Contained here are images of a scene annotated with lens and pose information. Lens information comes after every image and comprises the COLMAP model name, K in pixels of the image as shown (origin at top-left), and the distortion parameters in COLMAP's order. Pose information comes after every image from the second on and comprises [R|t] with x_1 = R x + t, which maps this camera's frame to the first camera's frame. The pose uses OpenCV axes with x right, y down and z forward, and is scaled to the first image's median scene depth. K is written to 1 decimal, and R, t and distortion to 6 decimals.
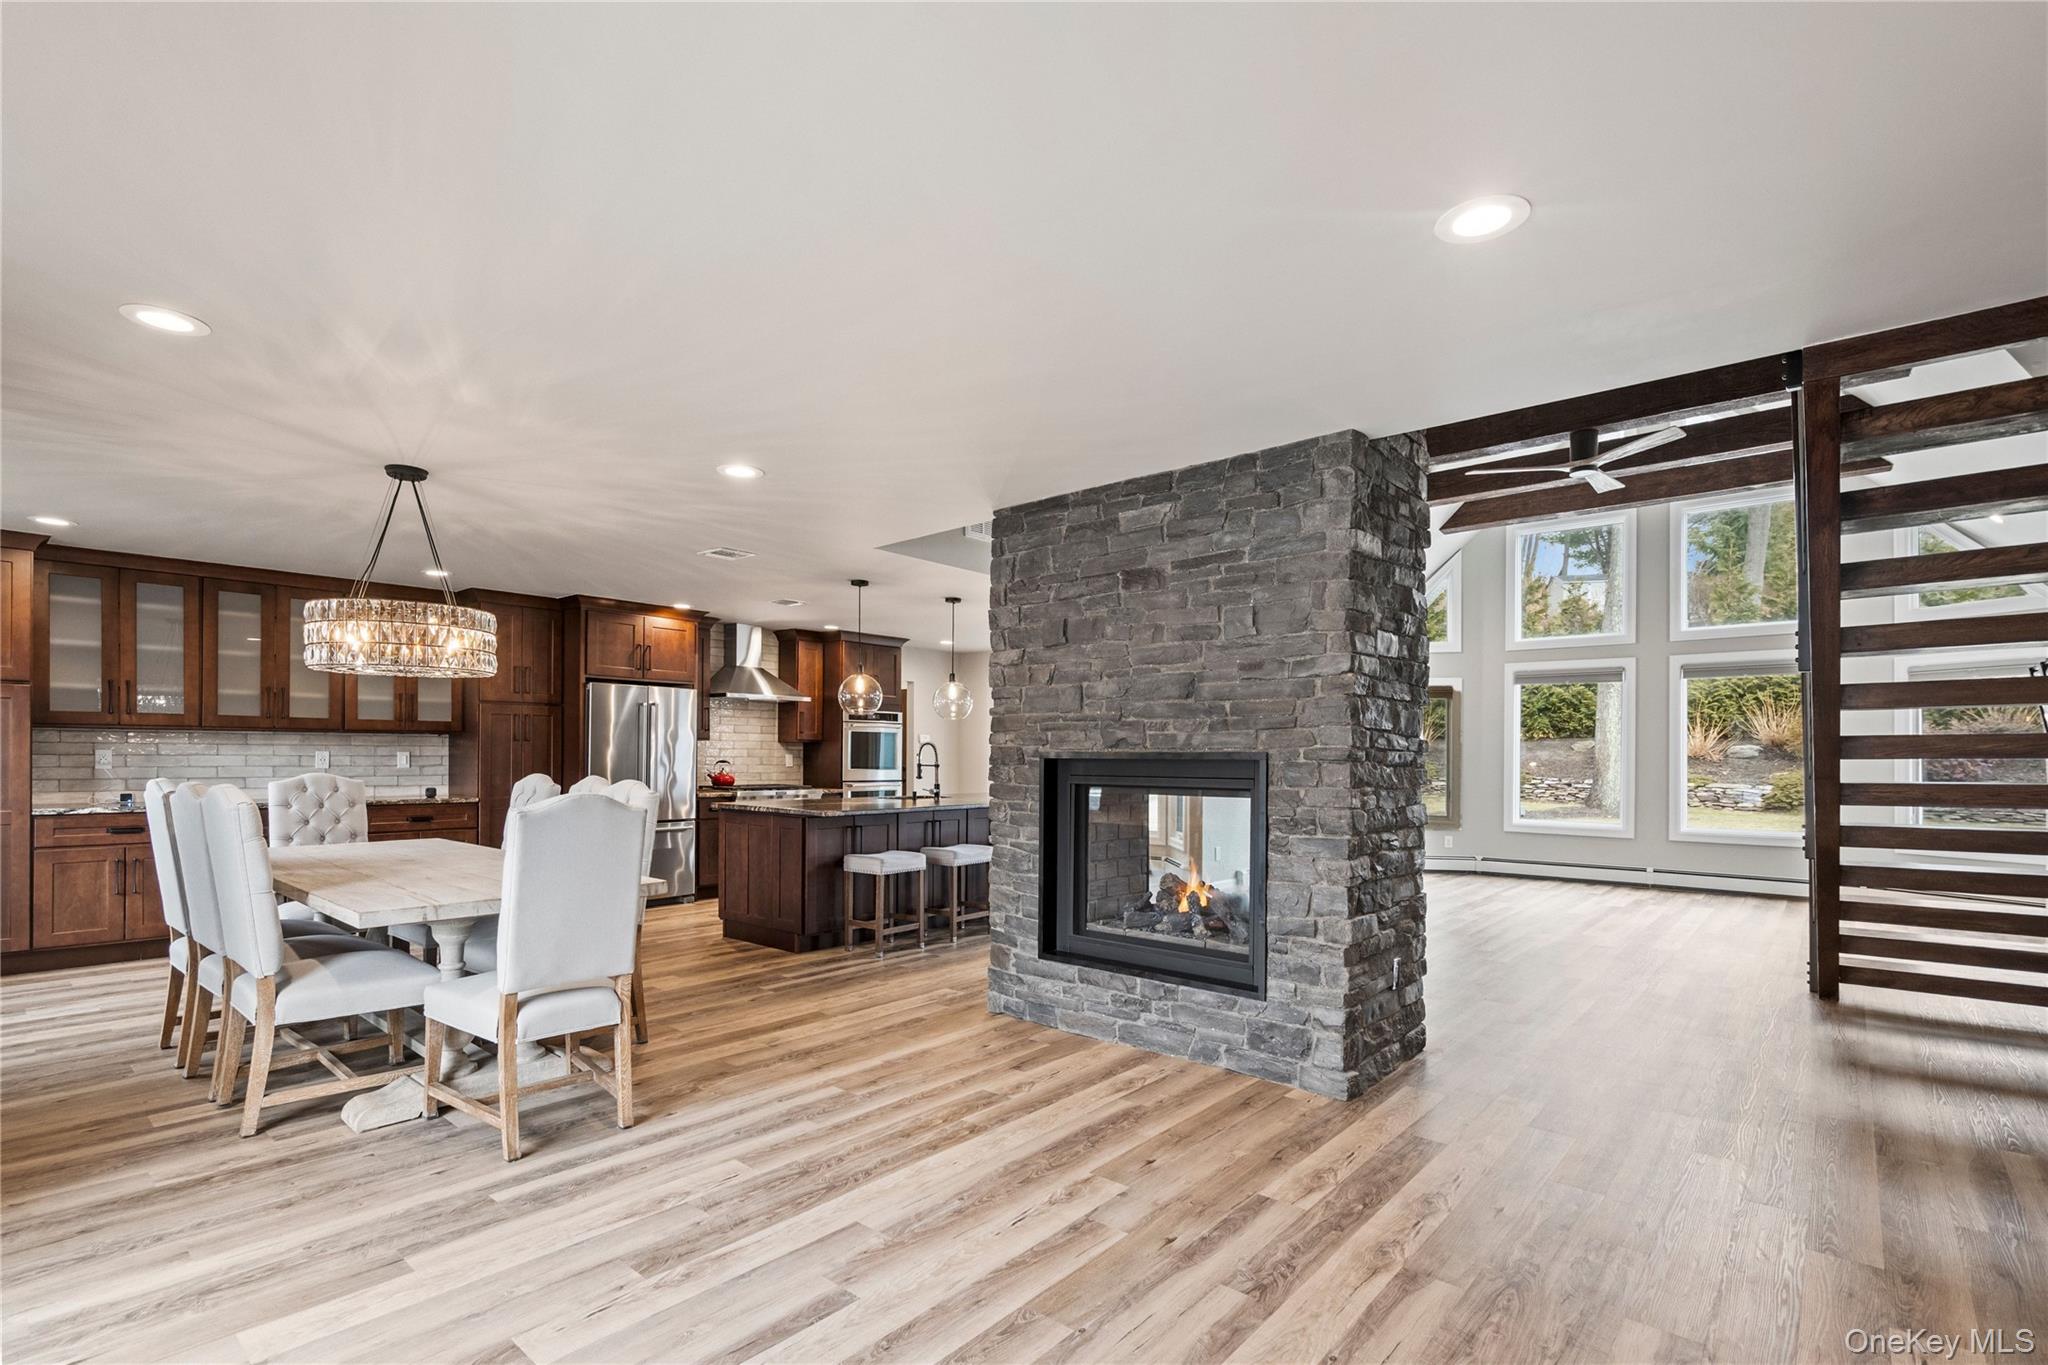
lens RADIAL K [[945.7, 0, 1009.2], [0, 945.7, 766.5], [0, 0, 1]] dist [0.003753, 0.000204]
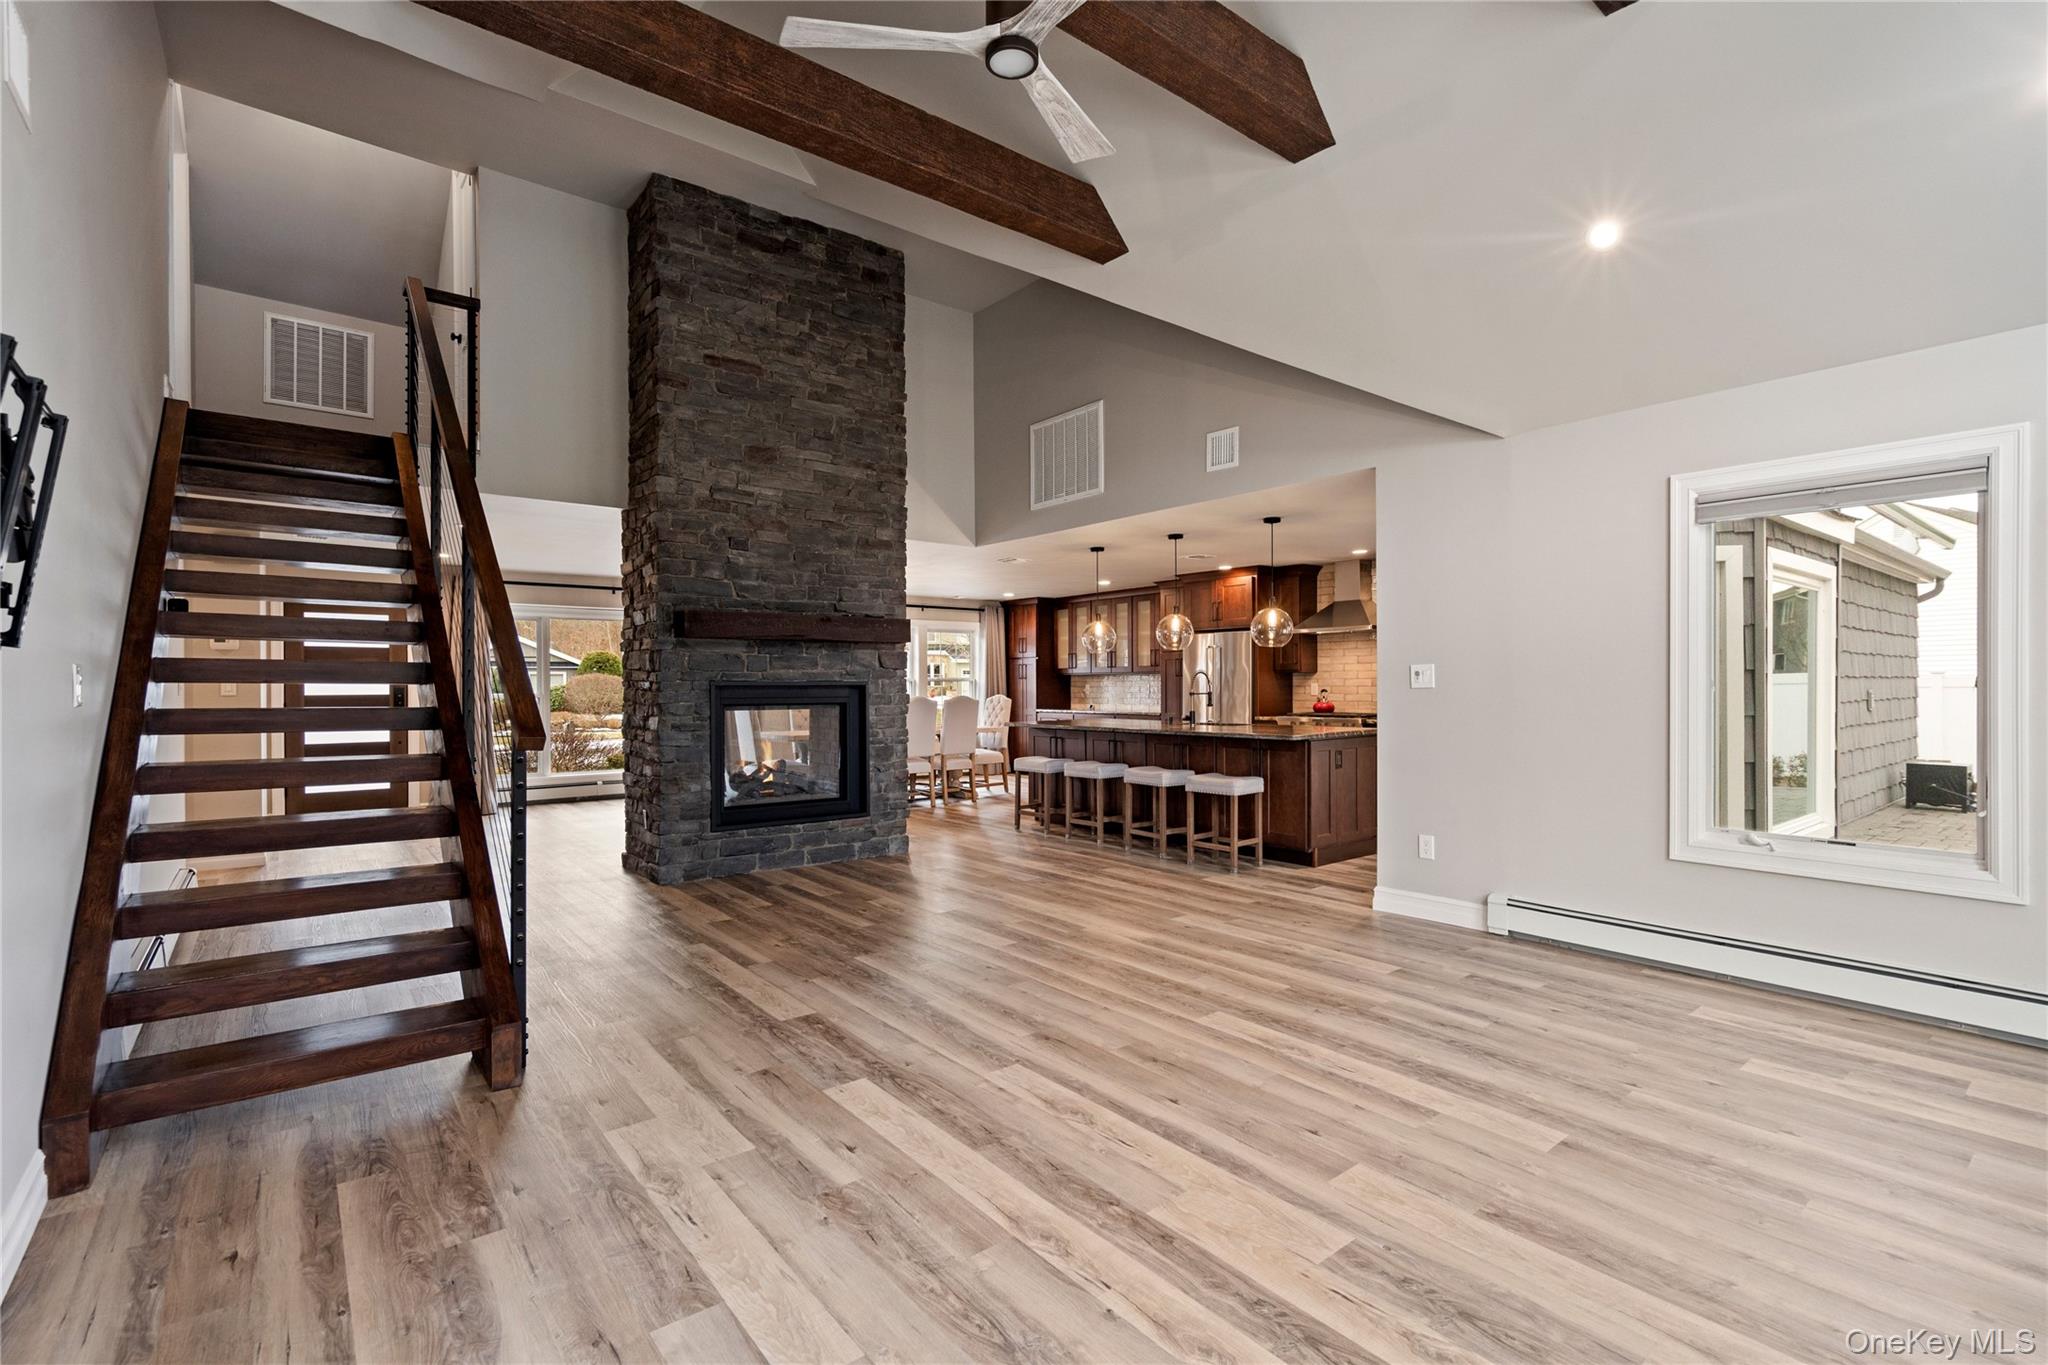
lens RADIAL K [[929.2, 0, 1023.2], [0, 929.2, 684.4], [0, 0, 1]] dist [-0.005793, 0.002212]
pose [[-0.171380, -0.006922, -0.985181, 1.008853], [-0.008985, 0.999945, -0.005463, -0.003868], [0.985164, 0.007915, -0.171432, 1.031114]]
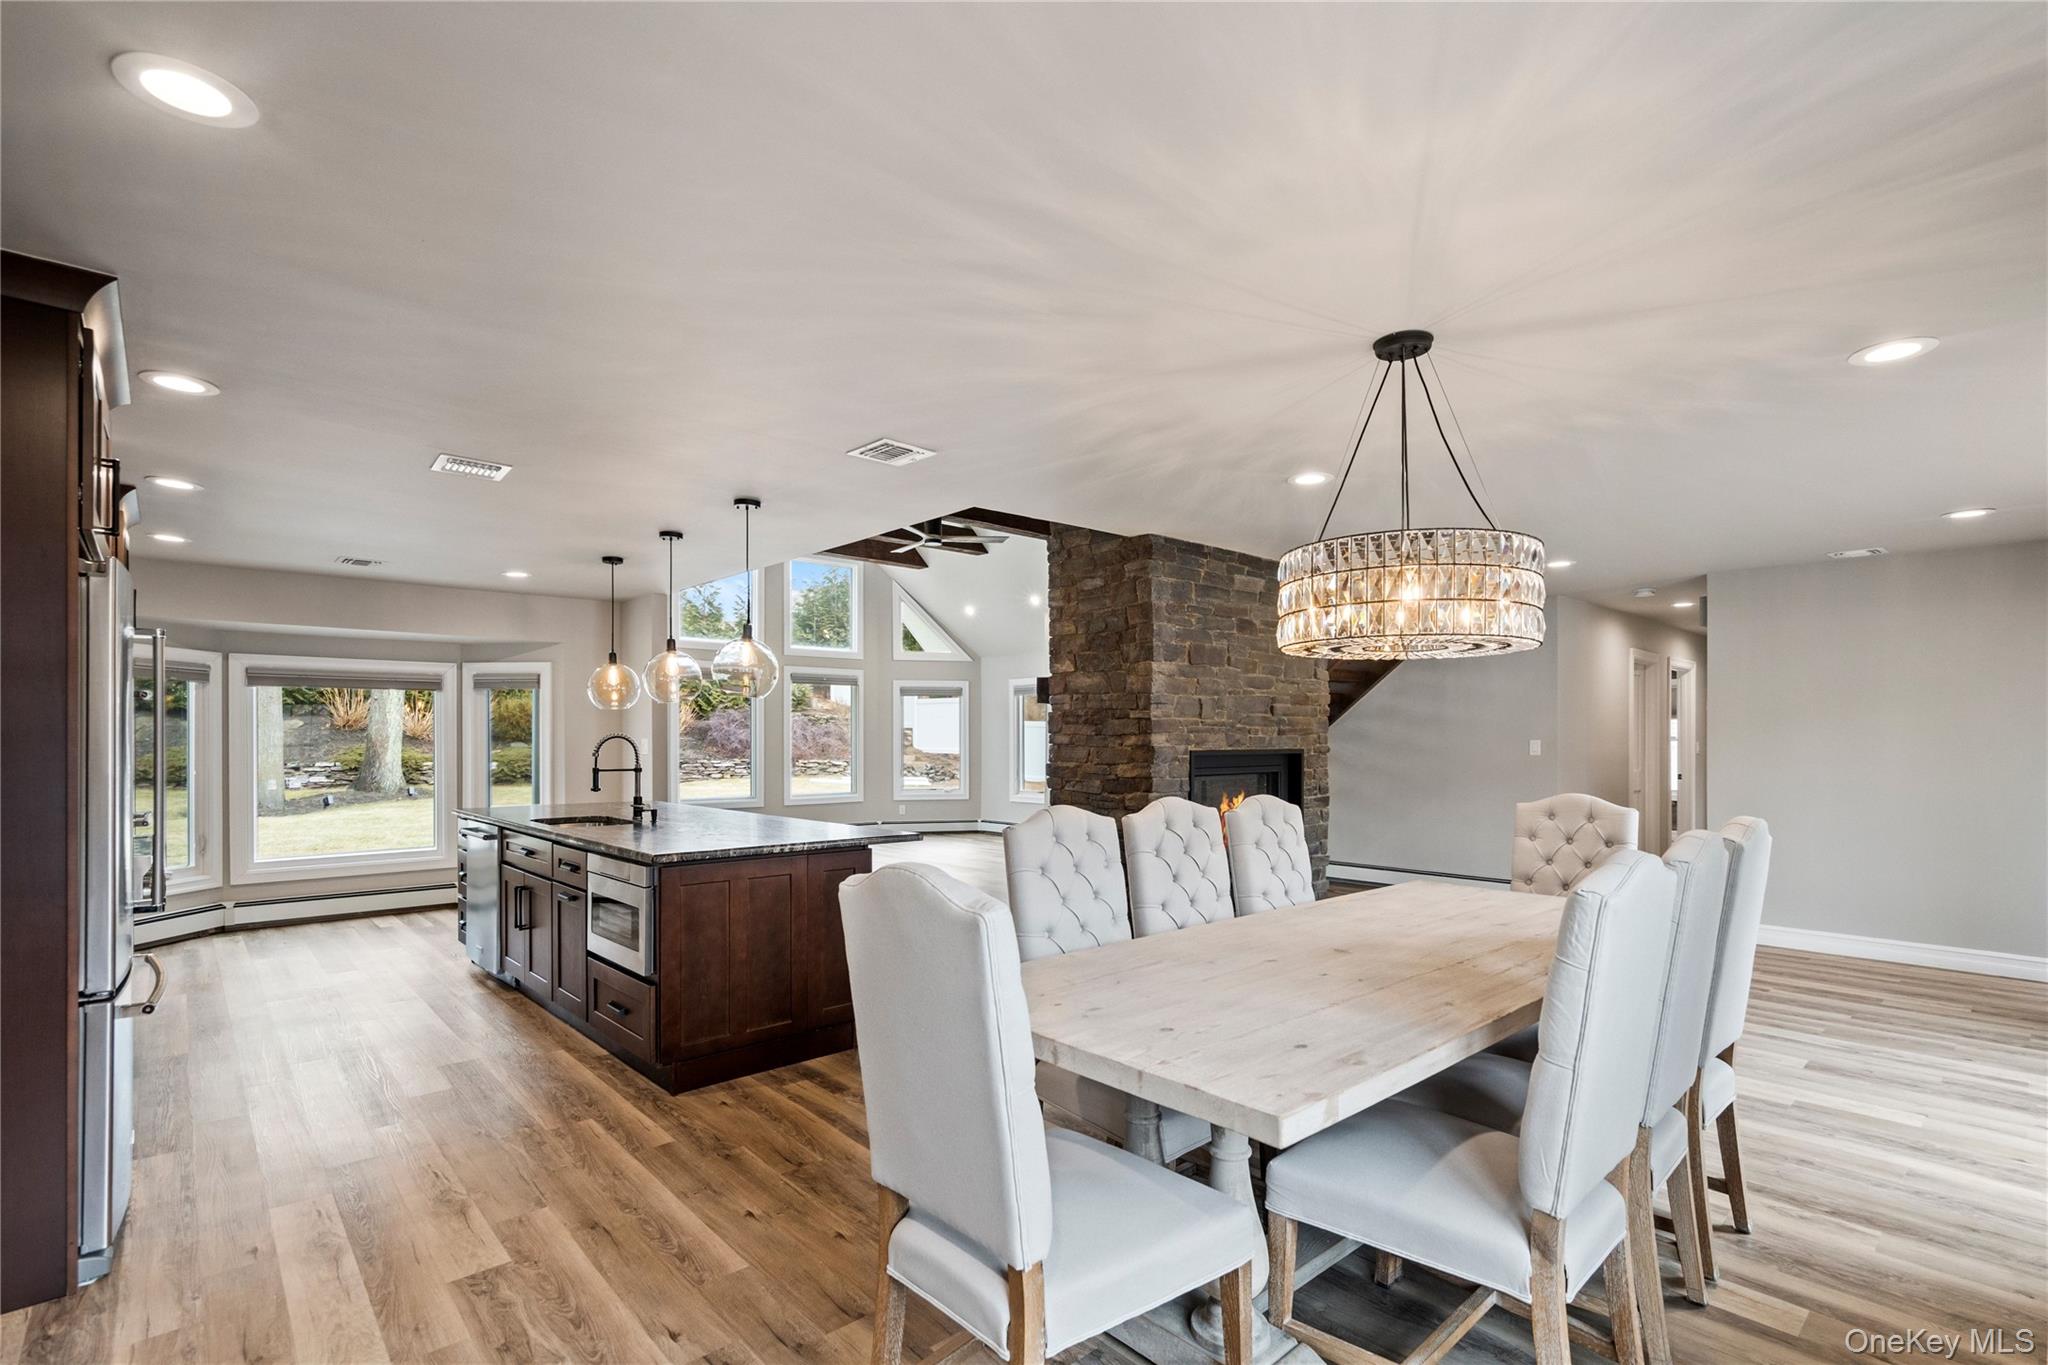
lens RADIAL K [[945.7, 0, 1018.2], [0, 945.7, 746.6], [0, 0, 1]] dist [0.003753, 0.000204]
pose [[0.119025, -0.016838, 0.992748, -0.747089], [0.011349, 0.999814, 0.015597, -0.025973], [-0.992826, 0.009411, 0.119194, 0.671228]]
